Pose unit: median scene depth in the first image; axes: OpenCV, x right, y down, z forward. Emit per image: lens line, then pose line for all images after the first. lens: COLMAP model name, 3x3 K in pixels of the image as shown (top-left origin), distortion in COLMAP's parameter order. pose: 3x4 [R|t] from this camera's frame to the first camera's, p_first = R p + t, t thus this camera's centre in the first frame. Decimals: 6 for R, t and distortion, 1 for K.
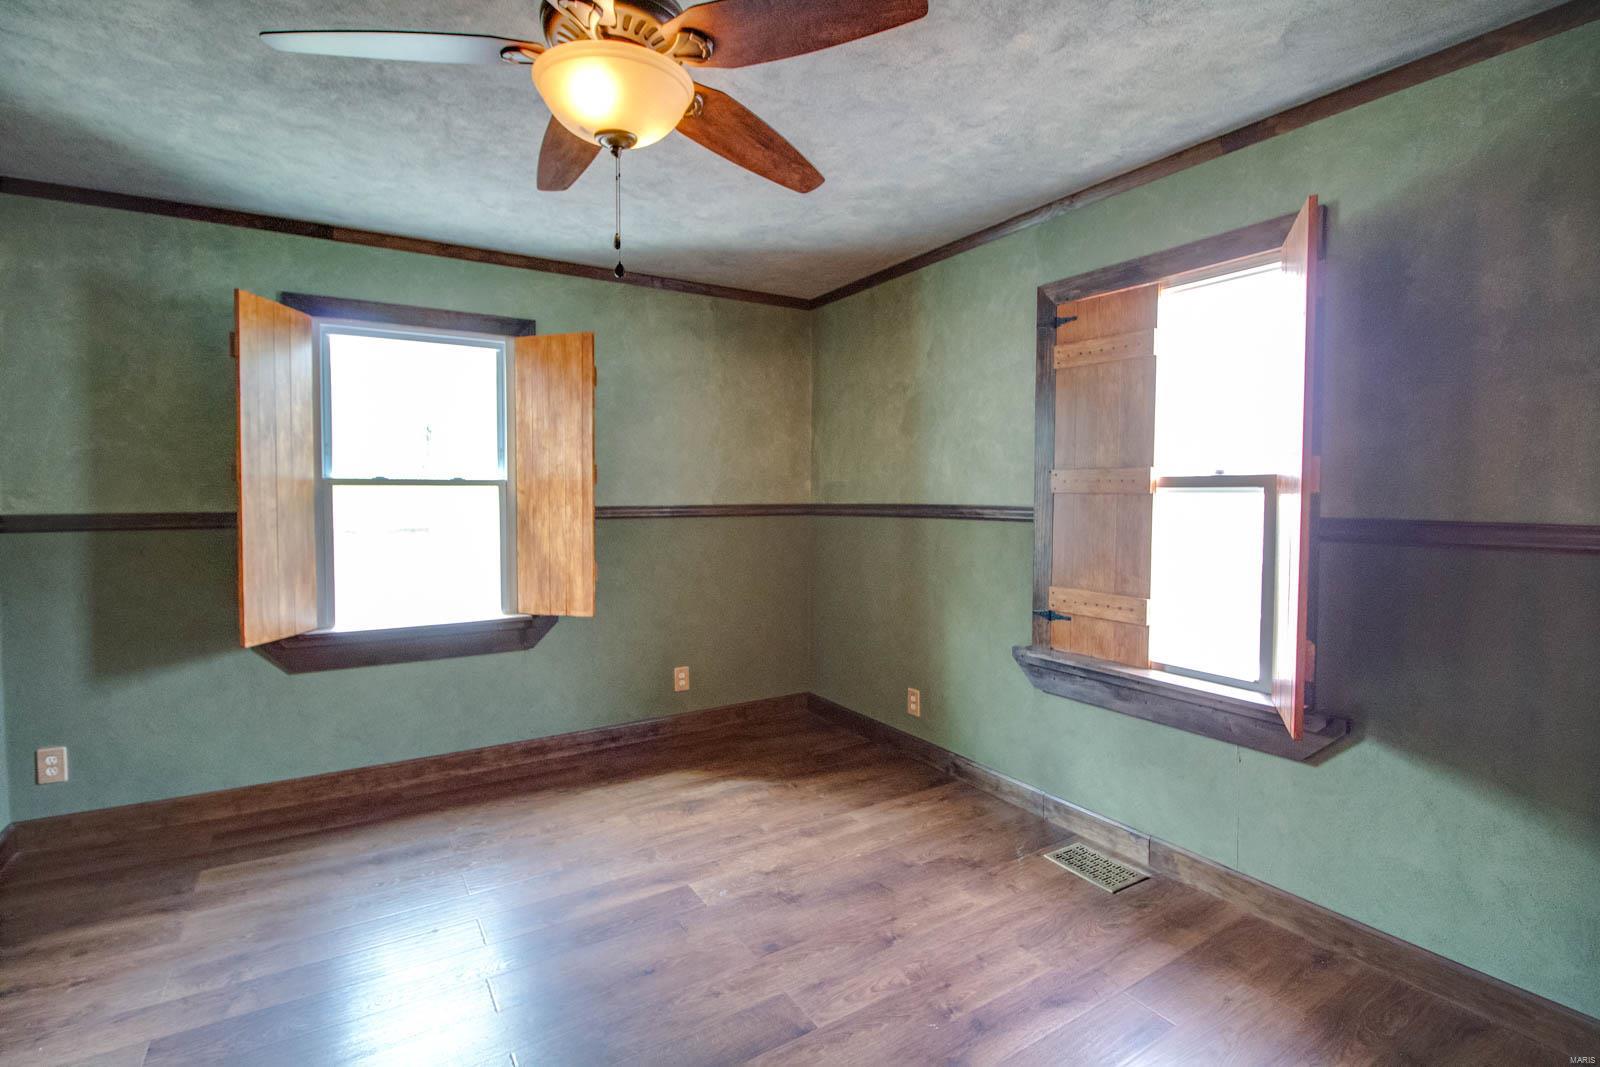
lens RADIAL K [[759.6, 0, 797.8], [0, 759.6, 523.4], [0, 0, 1]] dist [-0.014044, -0.005016]
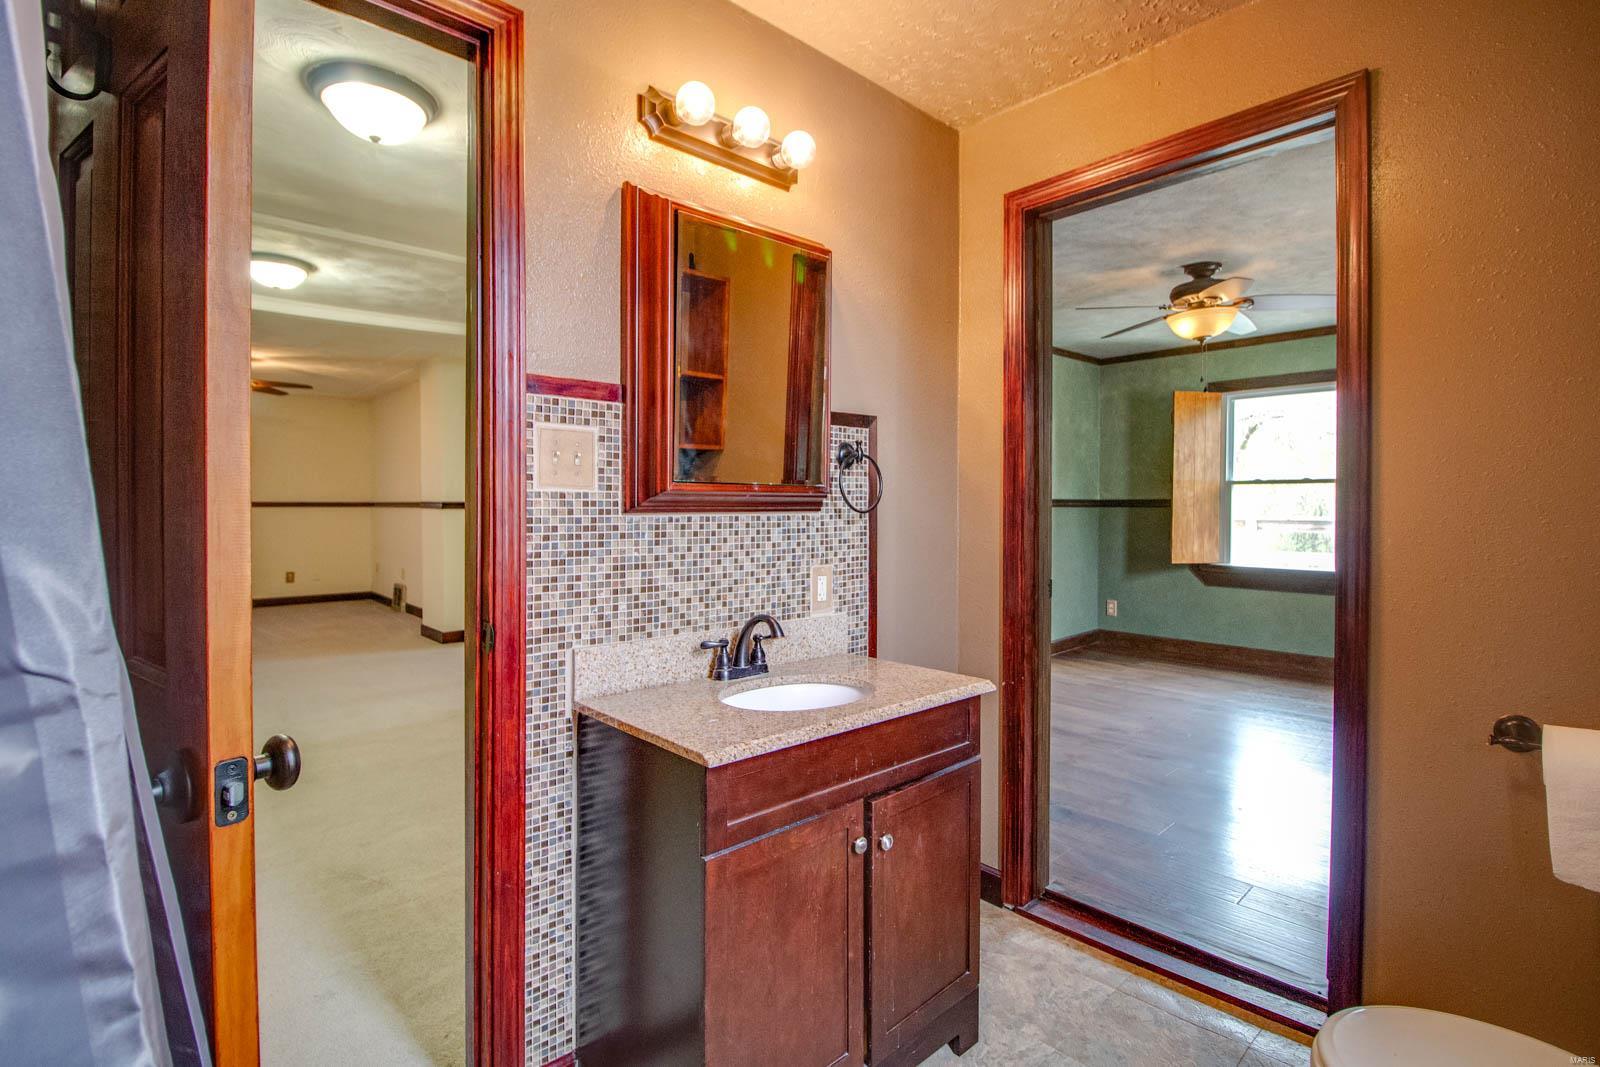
lens RADIAL K [[759.6, 0, 793.5], [0, 759.6, 520.0], [0, 0, 1]] dist [-0.014044, -0.005016]
pose [[0.184223, 0.024495, -0.982579, 1.051915], [-0.028384, 0.999405, 0.019593, 0.031360], [0.982475, 0.024280, 0.184808, -0.388919]]
